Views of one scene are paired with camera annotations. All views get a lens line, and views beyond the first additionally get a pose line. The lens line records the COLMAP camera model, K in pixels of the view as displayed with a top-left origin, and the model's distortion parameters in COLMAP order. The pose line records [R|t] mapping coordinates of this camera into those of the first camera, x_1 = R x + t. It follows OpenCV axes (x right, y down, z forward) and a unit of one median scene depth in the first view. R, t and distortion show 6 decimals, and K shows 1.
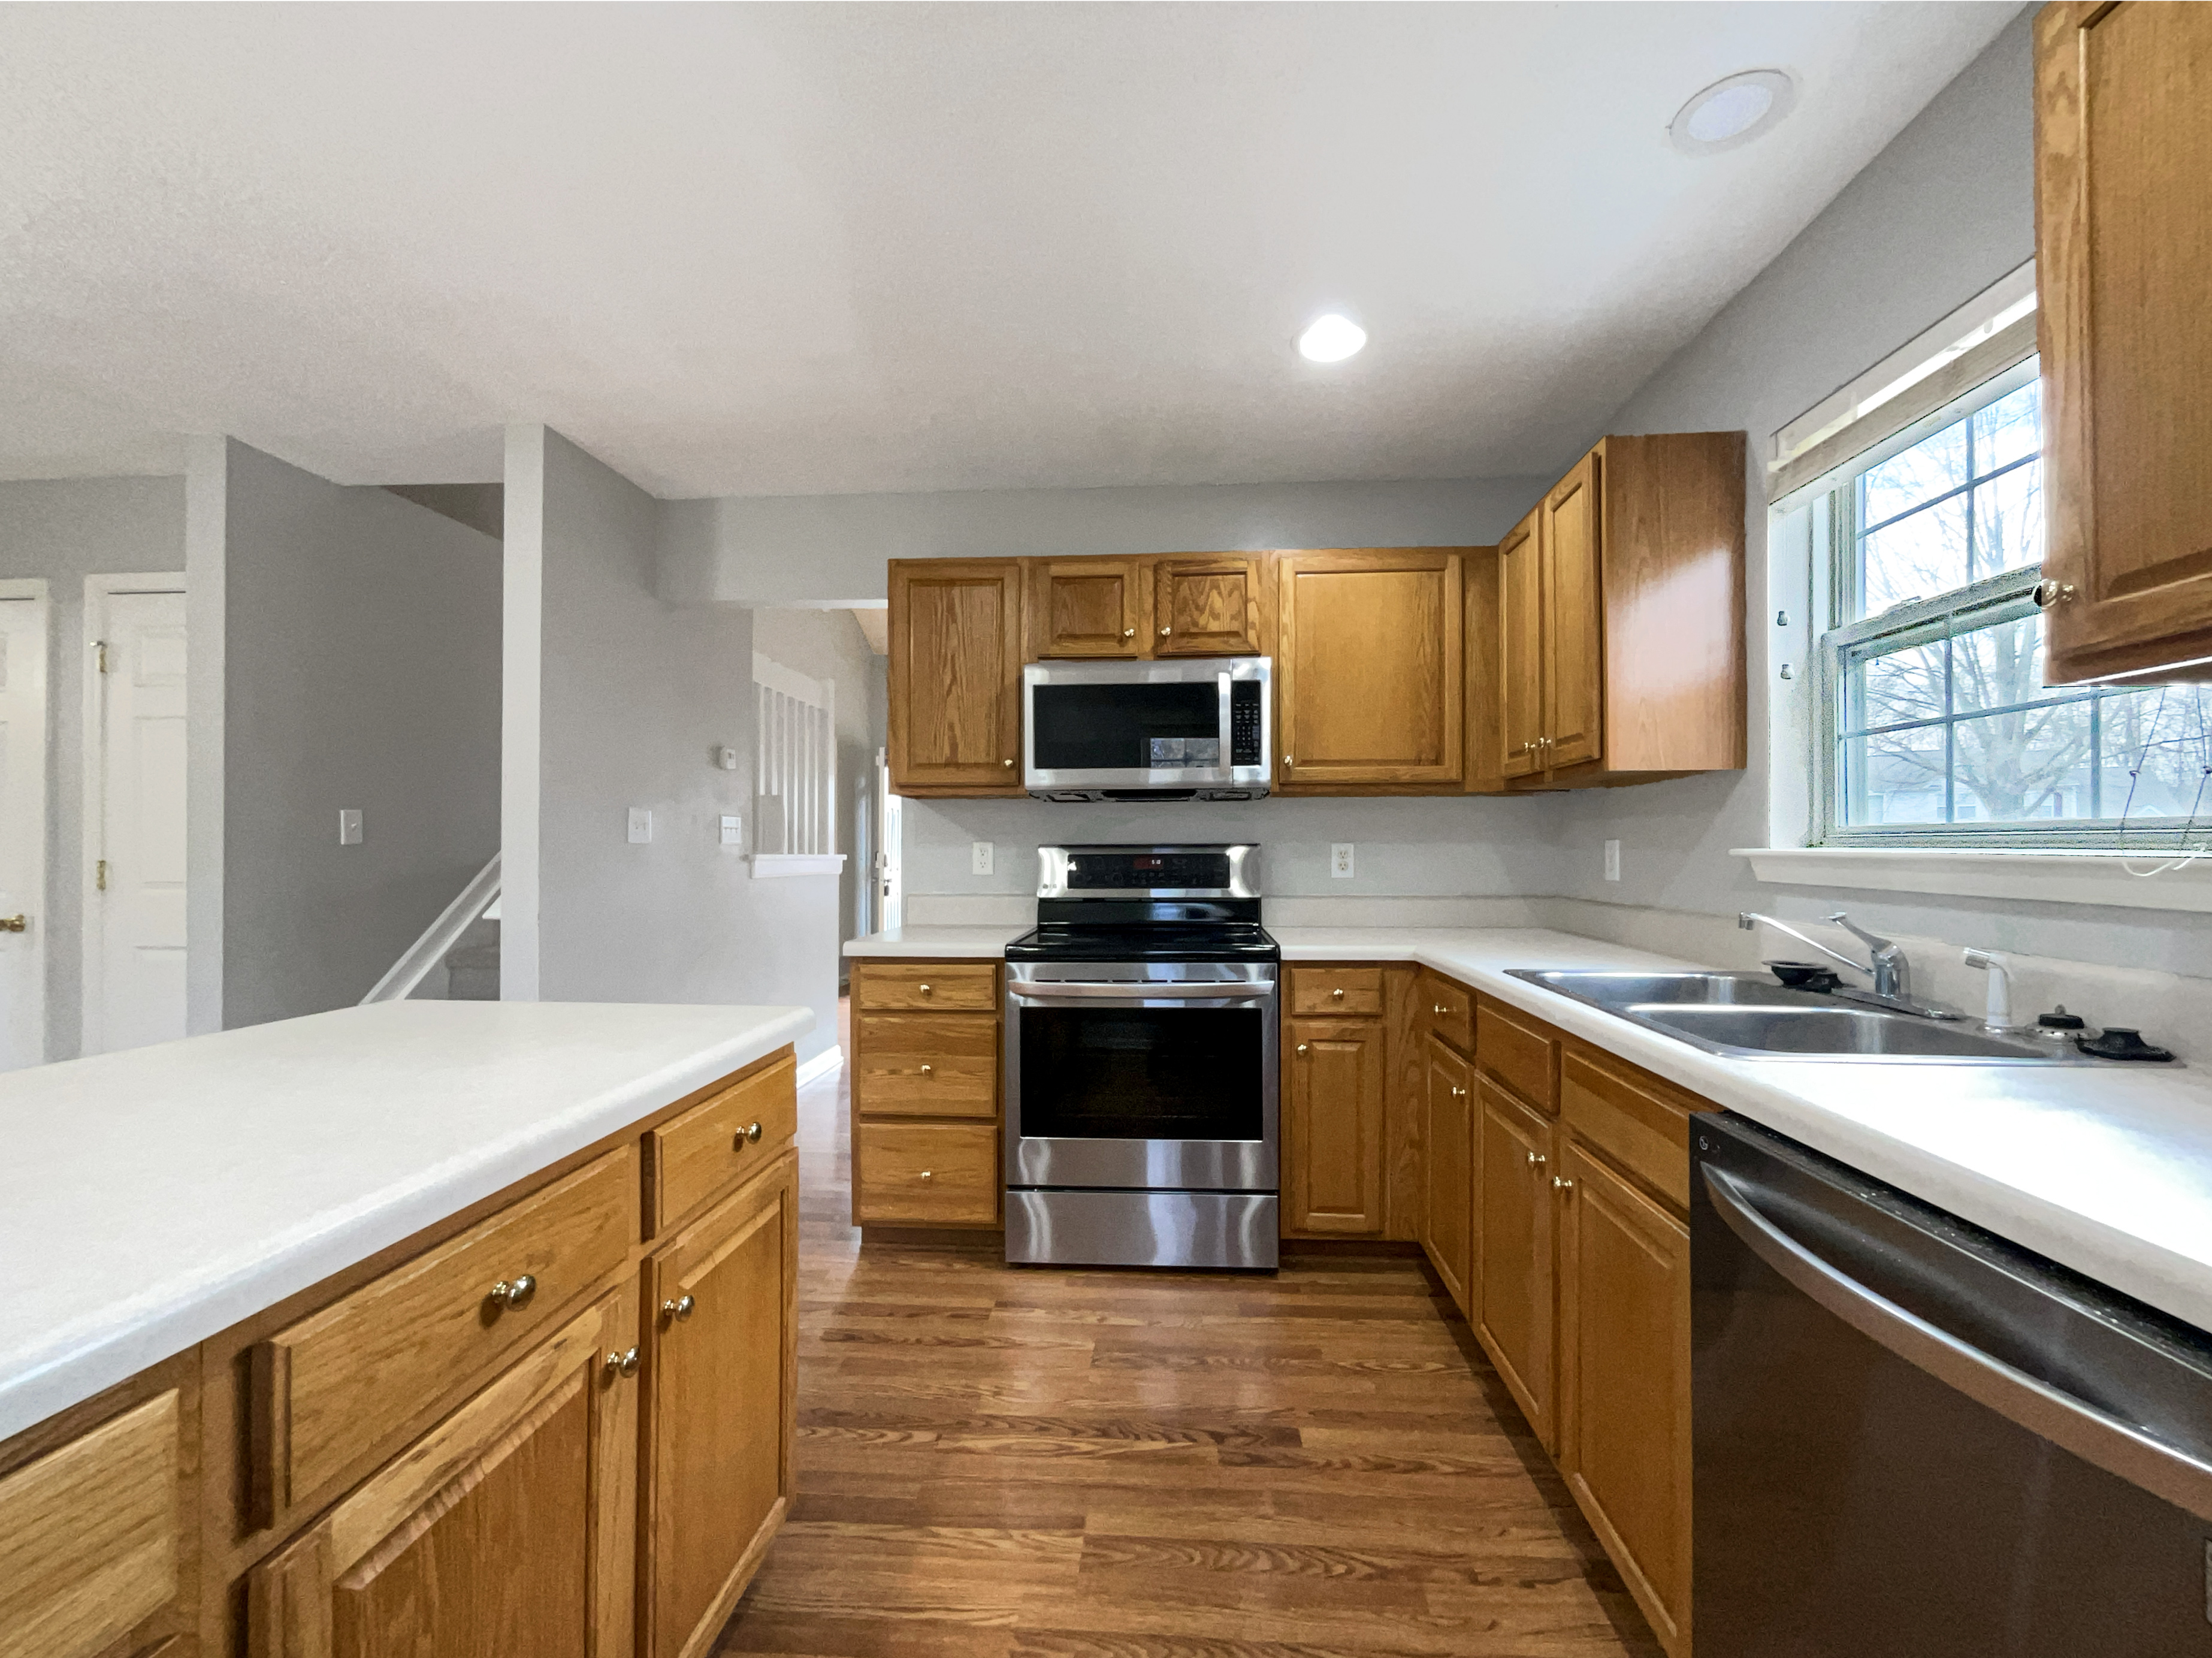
lens RADIAL K [[897.9, 0, 1112.8], [0, 897.9, 836.0], [0, 0, 1]] dist [-0.001202, 0.000012]
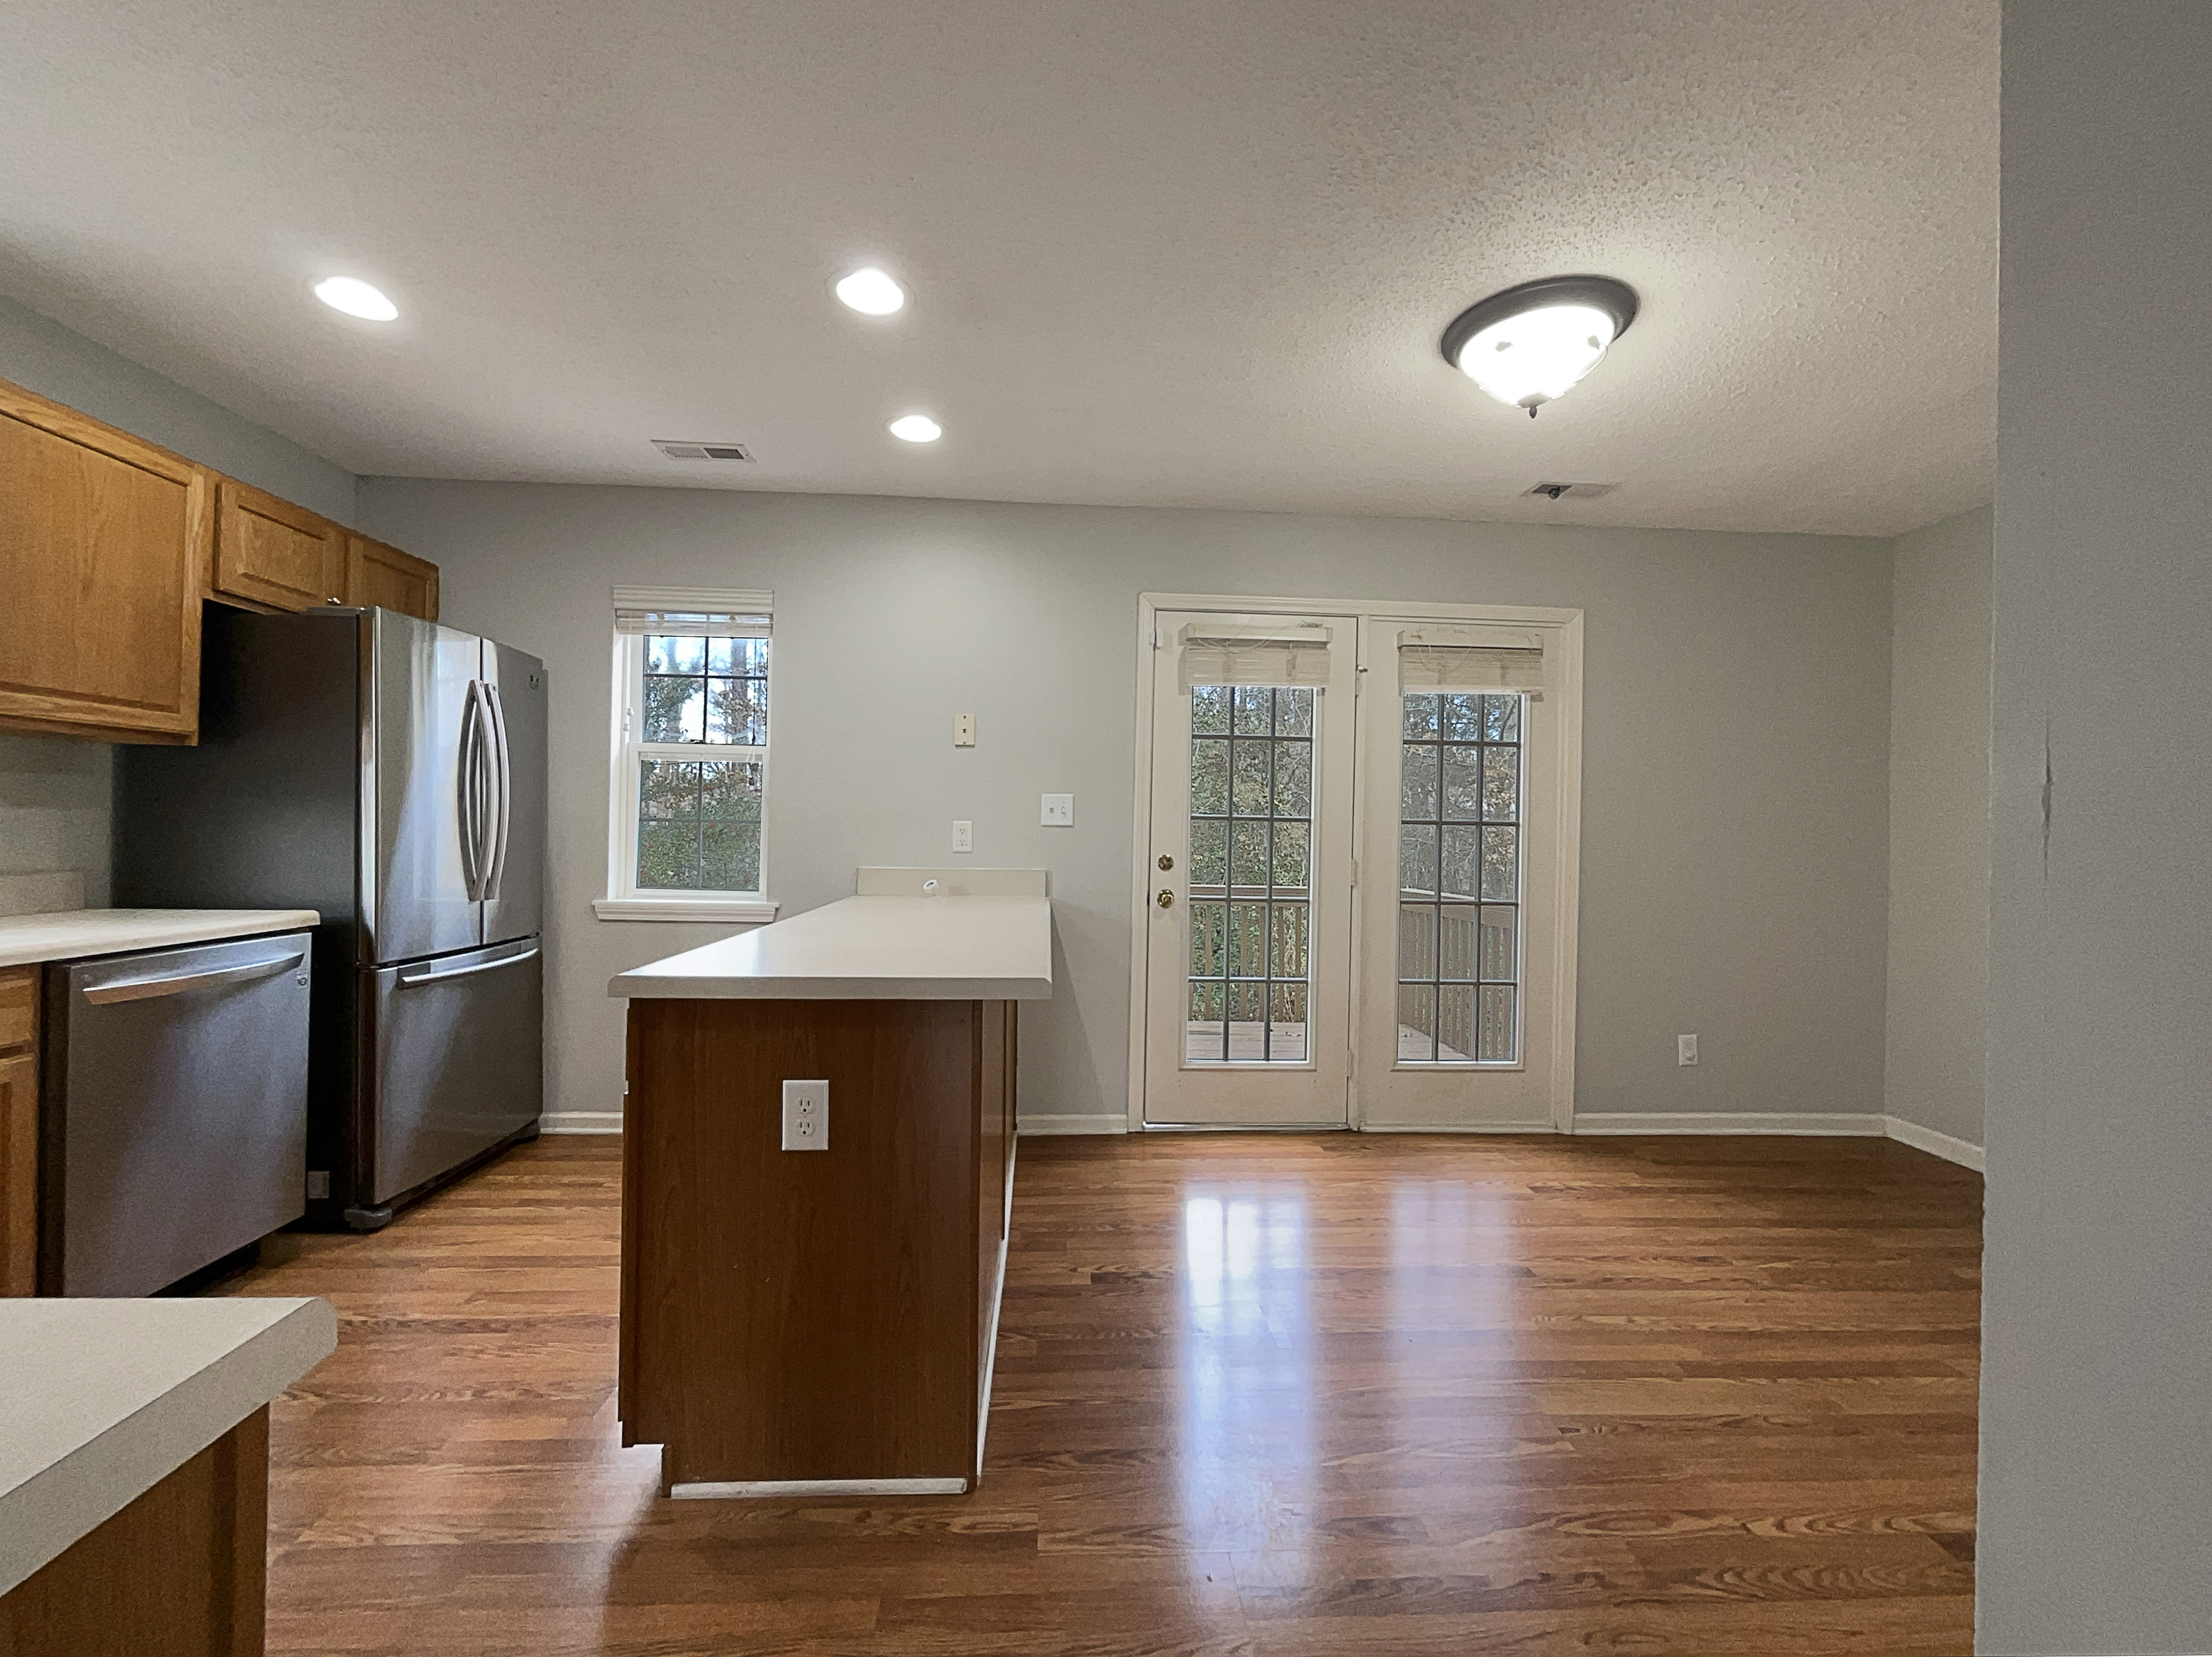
lens RADIAL K [[897.9, 0, 1105.3], [0, 897.9, 830.4], [0, 0, 1]] dist [-0.001202, 0.000012]
pose [[-0.994009, -0.012207, -0.108618, 1.060237], [-0.011397, 0.999902, -0.008079, 0.007289], [0.108706, -0.006792, -0.994051, 1.923384]]
